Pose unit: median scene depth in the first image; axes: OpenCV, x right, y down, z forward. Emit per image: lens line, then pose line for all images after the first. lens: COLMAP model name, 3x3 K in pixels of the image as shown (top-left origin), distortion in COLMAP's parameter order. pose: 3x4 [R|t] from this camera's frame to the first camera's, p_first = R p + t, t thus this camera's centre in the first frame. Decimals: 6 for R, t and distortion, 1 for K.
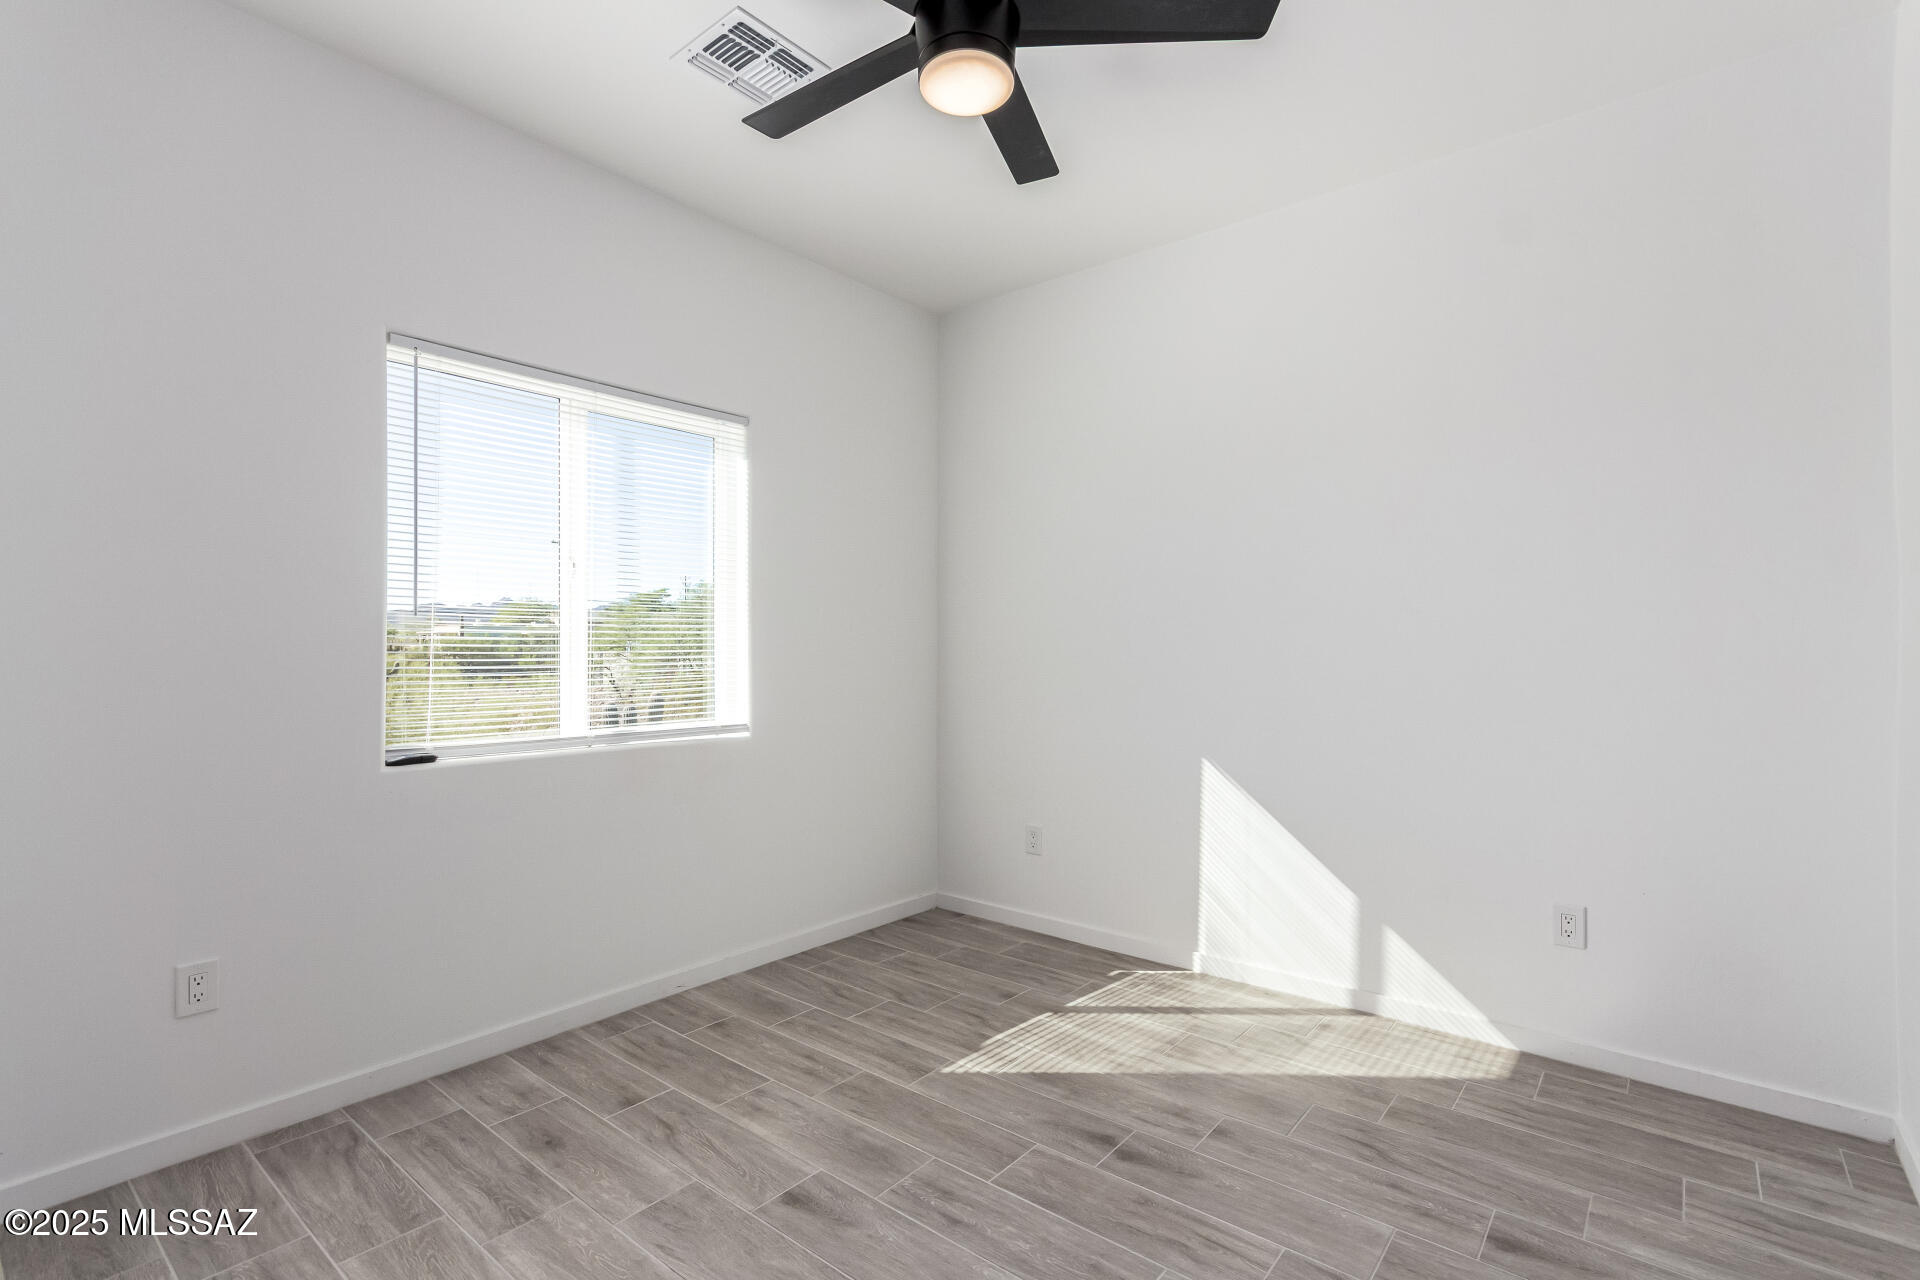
lens RADIAL K [[889.4, 0, 968.9], [0, 889.4, 640.4], [0, 0, 1]] dist [0.001690, 0.001180]
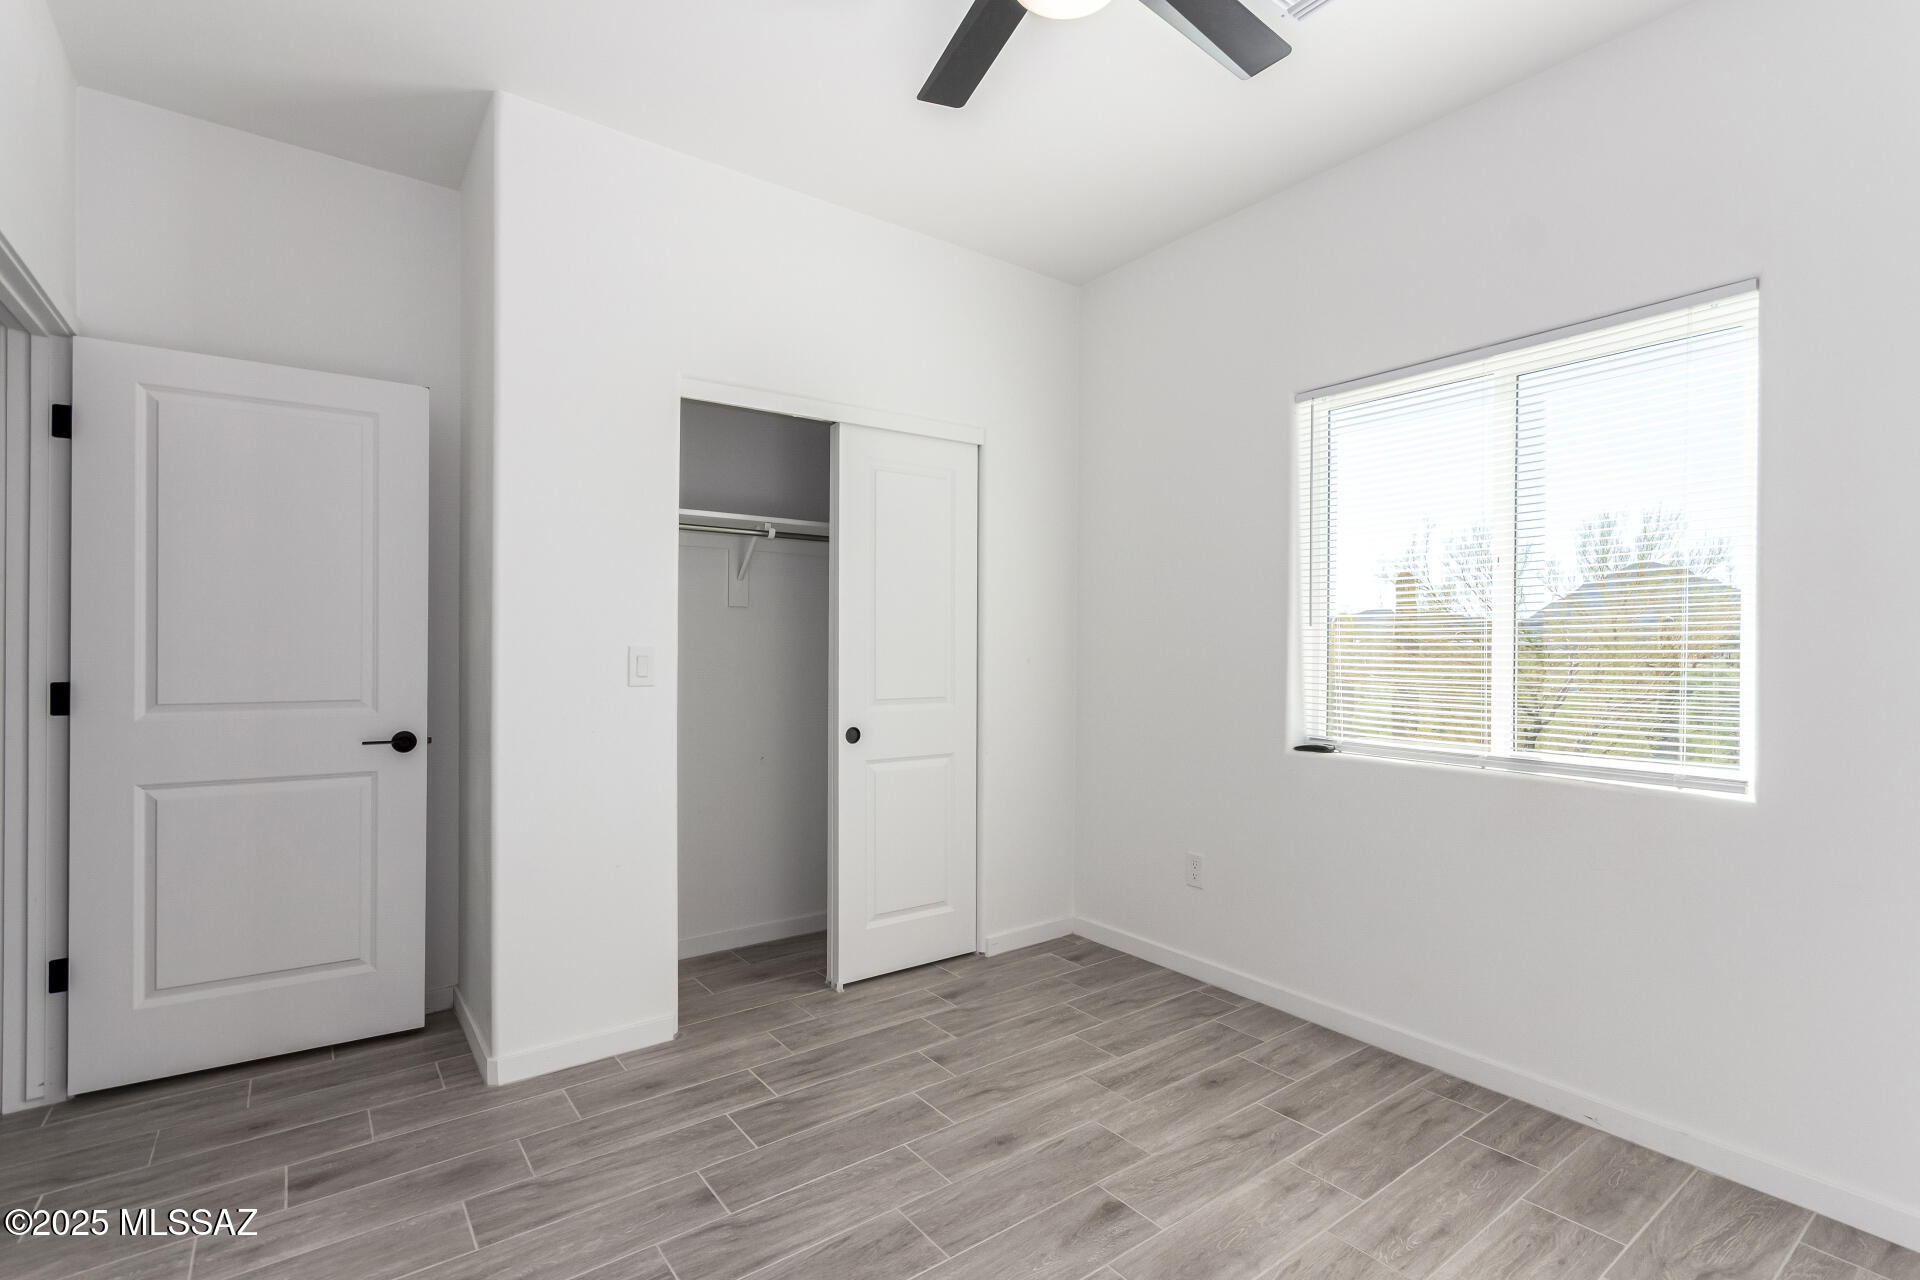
lens RADIAL K [[889.4, 0, 990.8], [0, 889.4, 653.2], [0, 0, 1]] dist [0.001690, 0.001180]
pose [[-0.223396, -0.000034, -0.974728, 0.594424], [-0.001059, 0.999999, 0.000208, 0.008547], [0.974727, 0.001079, -0.223396, 0.813507]]
